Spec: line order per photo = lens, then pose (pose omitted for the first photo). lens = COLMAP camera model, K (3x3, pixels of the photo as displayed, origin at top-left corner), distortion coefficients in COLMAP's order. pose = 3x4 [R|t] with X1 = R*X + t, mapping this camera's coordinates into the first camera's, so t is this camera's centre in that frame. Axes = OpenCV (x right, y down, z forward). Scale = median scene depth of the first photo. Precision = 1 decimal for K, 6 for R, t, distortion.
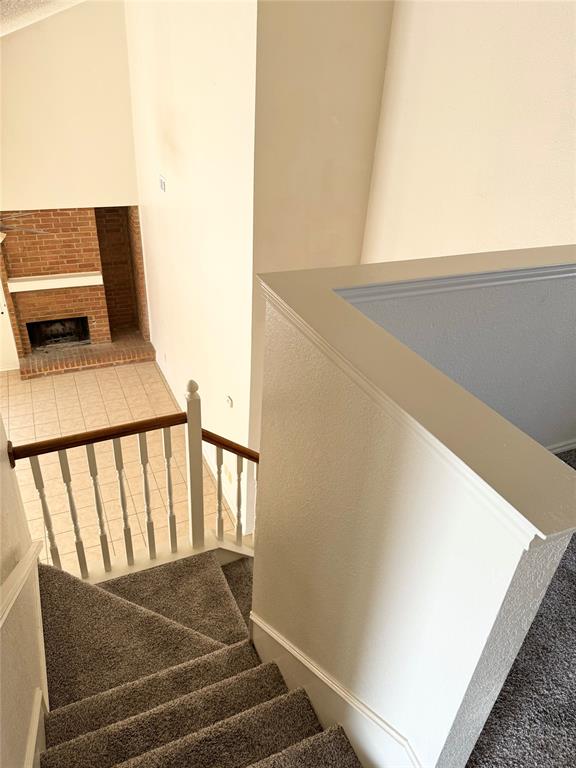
lens RADIAL K [[547.6, 0, 288.0], [0, 547.6, 384.0], [0, 0, 1]] dist [0.029799, -0.011066]
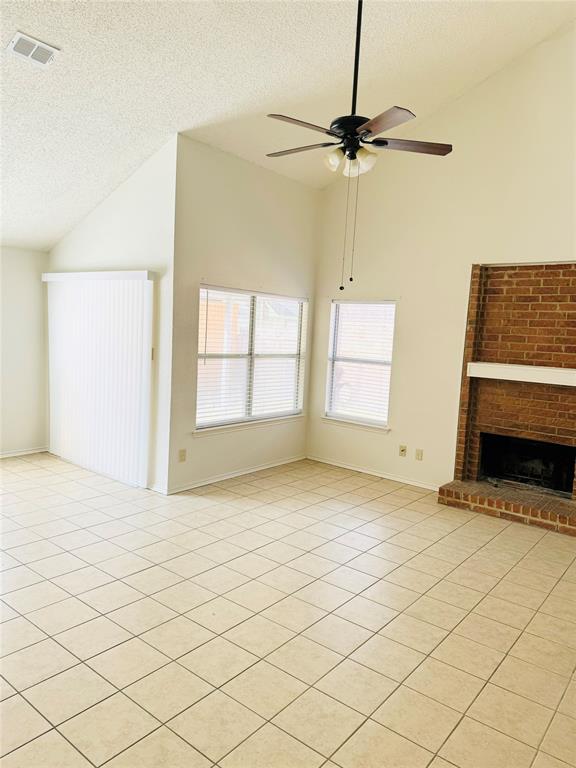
lens RADIAL K [[547.6, 0, 288.0], [0, 547.6, 384.0], [0, 0, 1]] dist [0.029799, -0.011066]
pose [[0.450458, 0.049506, -0.891424, 0.017383], [-0.476852, 0.857456, -0.193345, 0.084404], [0.754785, 0.512171, 0.409855, 0.525210]]
